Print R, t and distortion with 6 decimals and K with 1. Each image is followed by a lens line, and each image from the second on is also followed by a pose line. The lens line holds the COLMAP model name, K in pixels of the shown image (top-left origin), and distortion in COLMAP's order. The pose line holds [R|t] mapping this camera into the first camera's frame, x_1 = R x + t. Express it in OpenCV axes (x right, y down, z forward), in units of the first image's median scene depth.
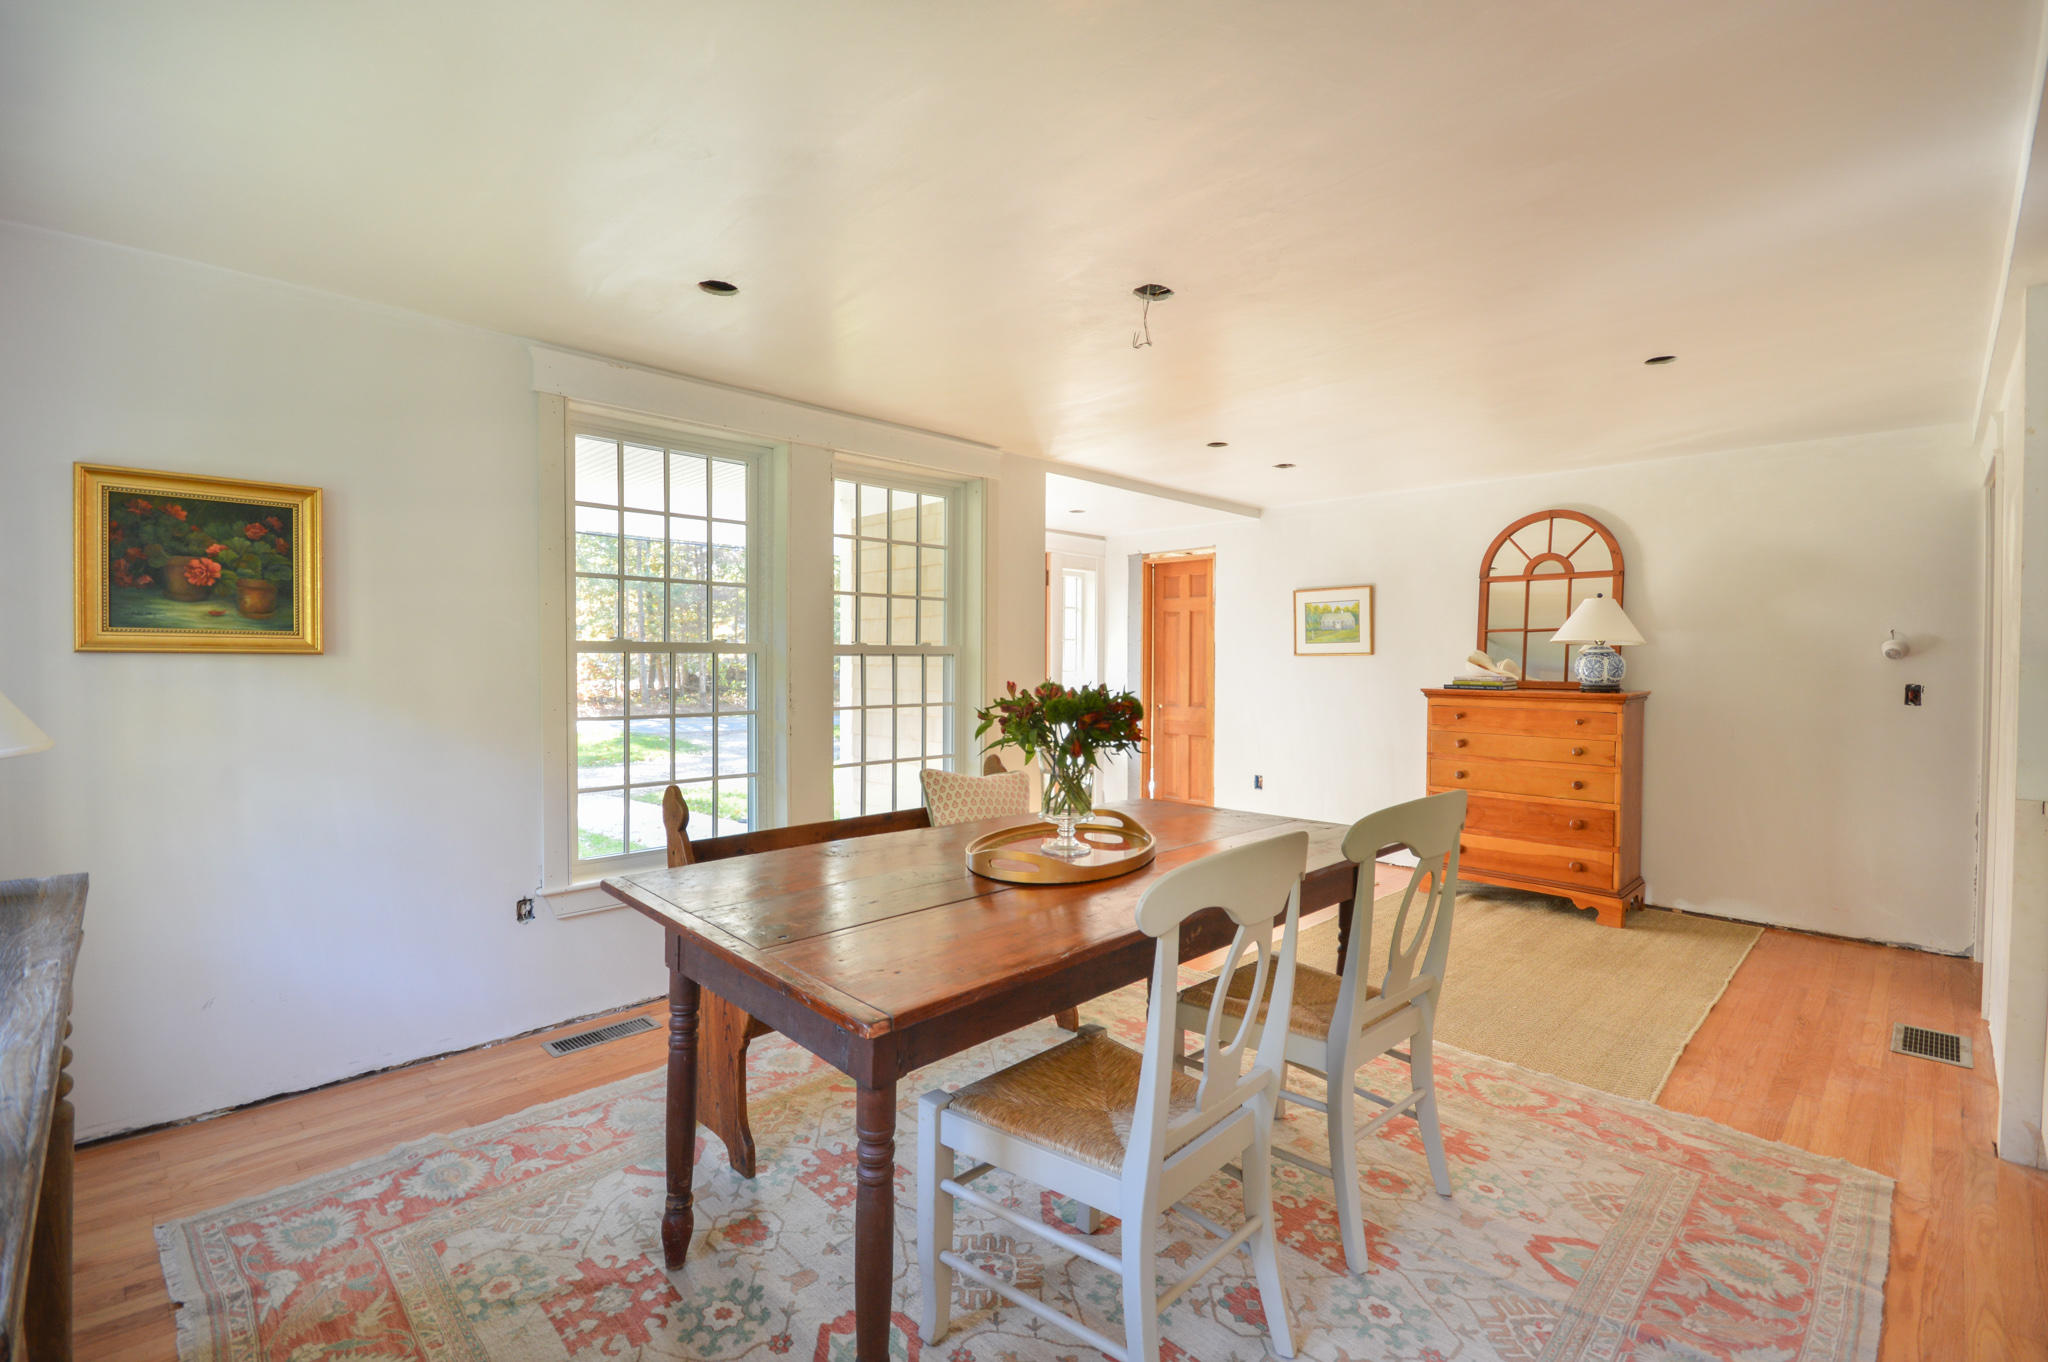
lens RADIAL K [[912.5, 0, 1043.2], [0, 912.5, 673.1], [0, 0, 1]] dist [-0.004672, -0.002740]
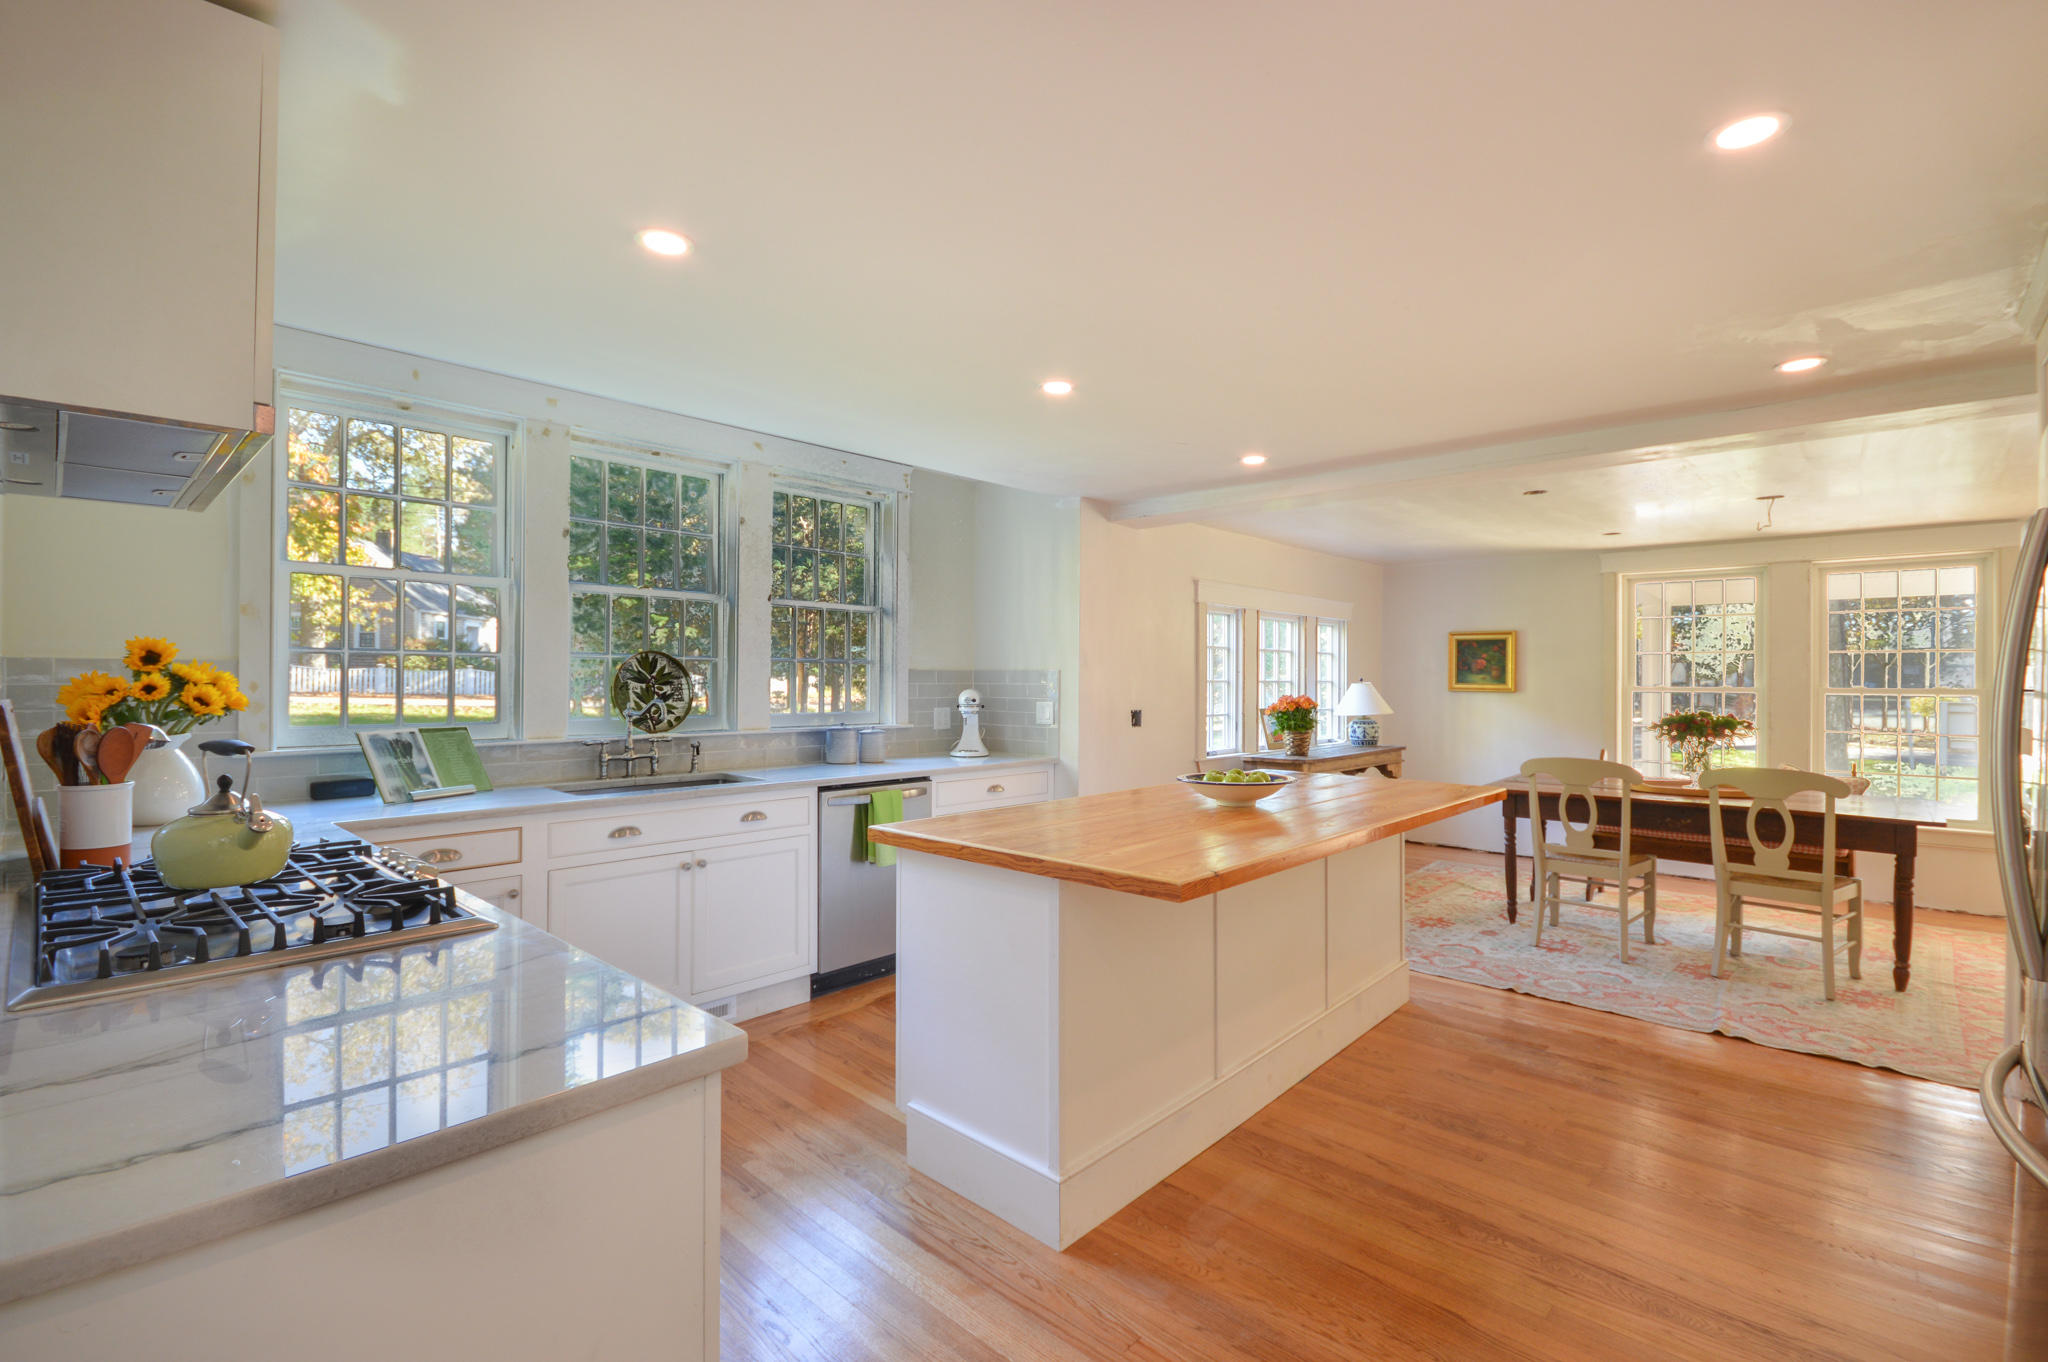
lens RADIAL K [[912.5, 0, 1025.7], [0, 912.5, 680.8], [0, 0, 1]] dist [-0.004672, -0.002740]
pose [[0.036201, 0.003416, -0.999339, 2.002637], [-0.023325, 0.999725, 0.002573, -0.031697], [0.999072, 0.023217, 0.036271, -0.583072]]
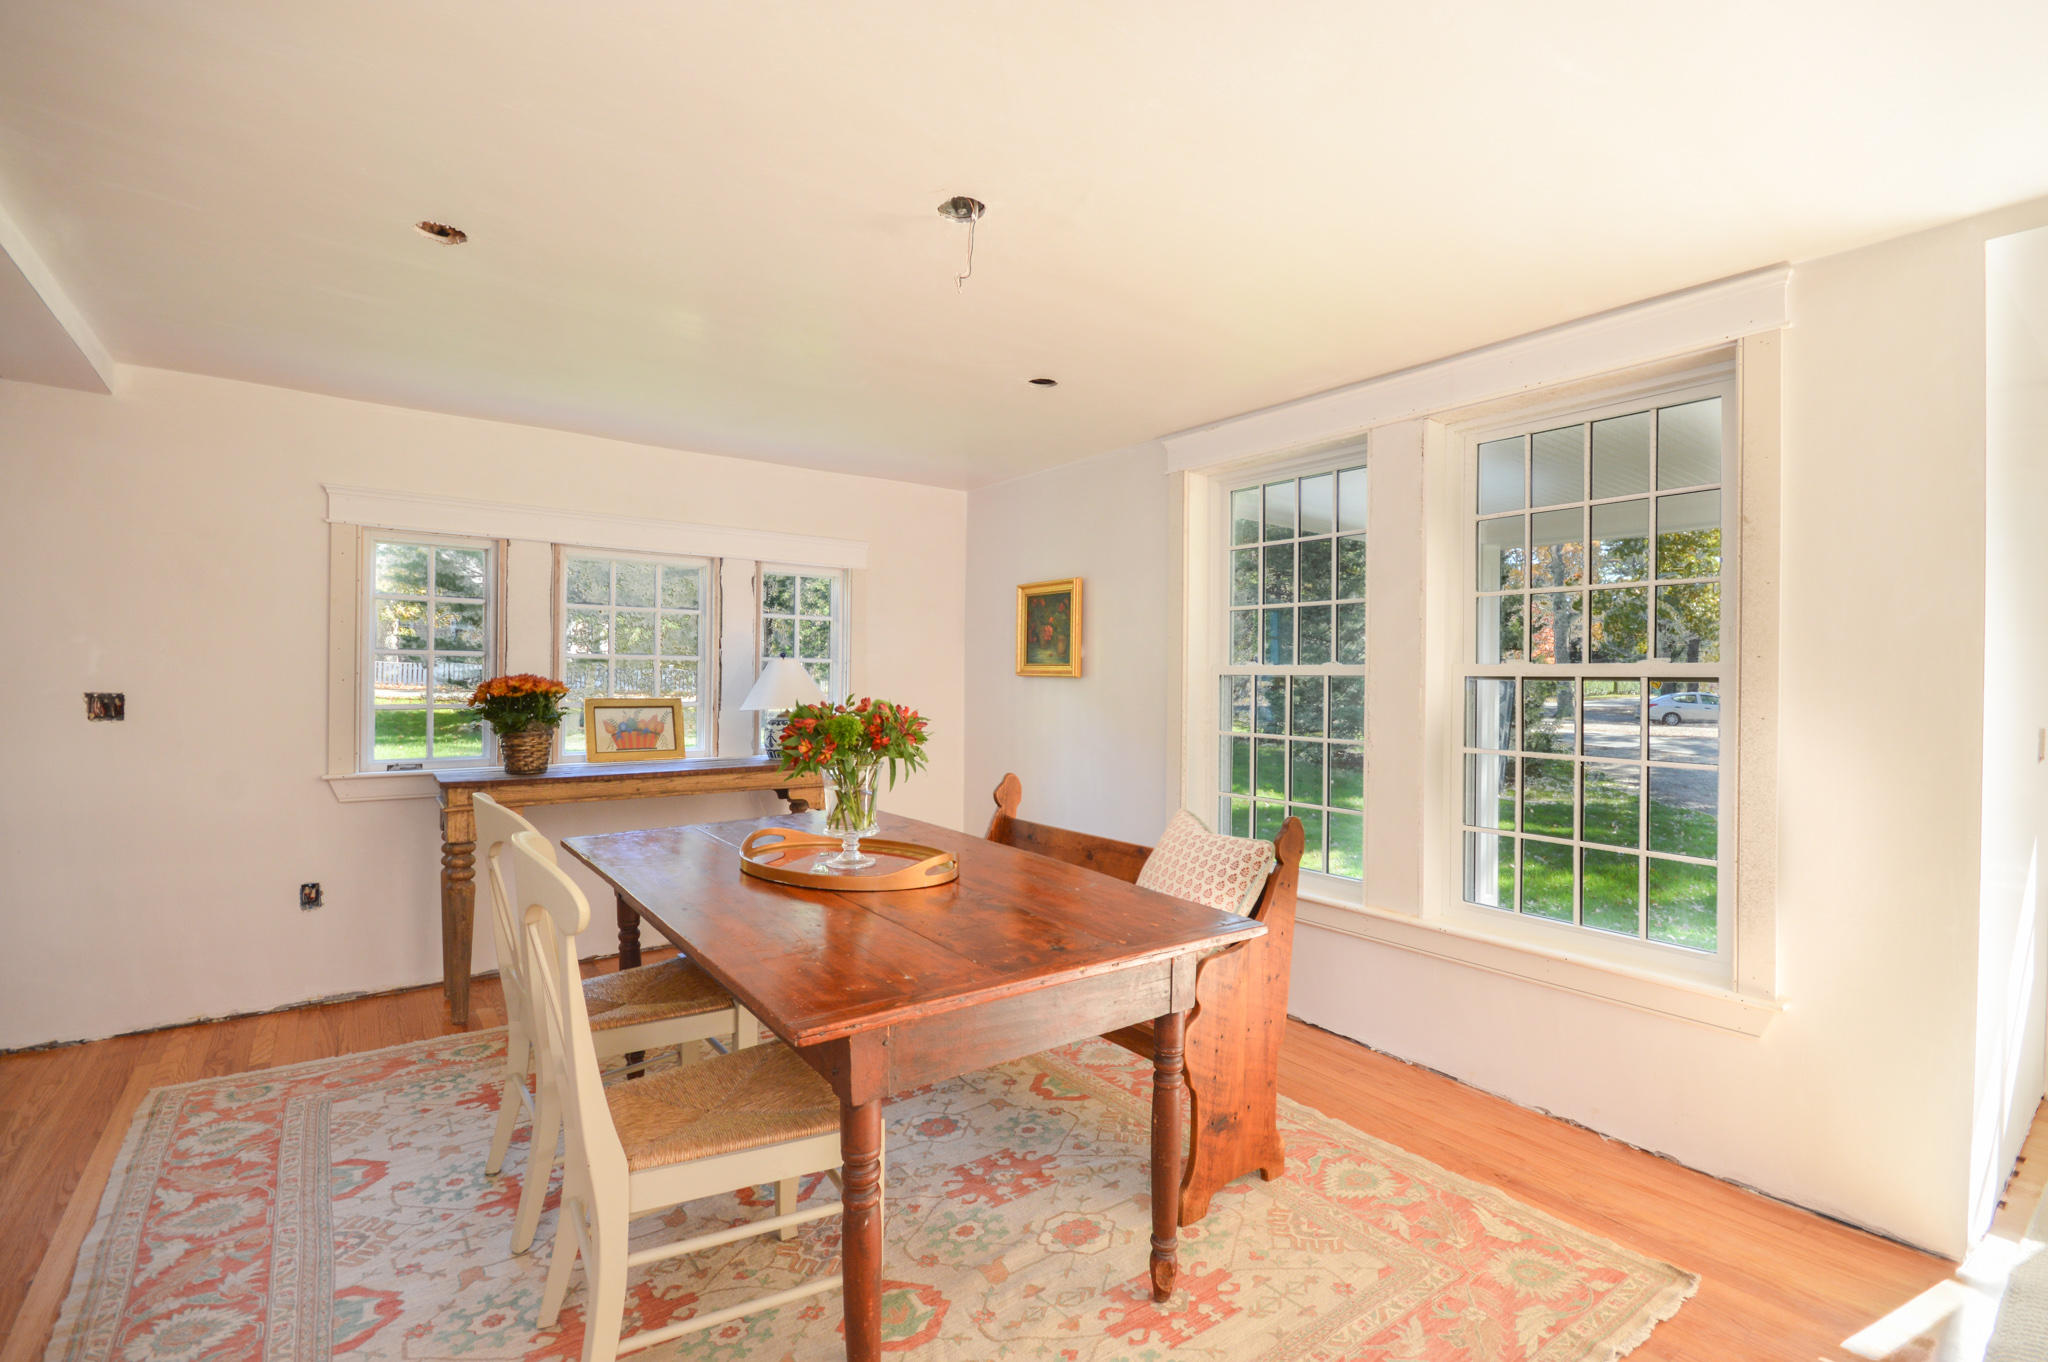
lens RADIAL K [[912.5, 0, 1032.9], [0, 912.5, 676.1], [0, 0, 1]] dist [-0.004672, -0.002740]
pose [[-0.137596, -0.002503, -0.990485, 0.948714], [-0.027534, 0.999620, 0.001299, -0.025379], [0.990106, 0.027451, -0.137613, 1.259102]]
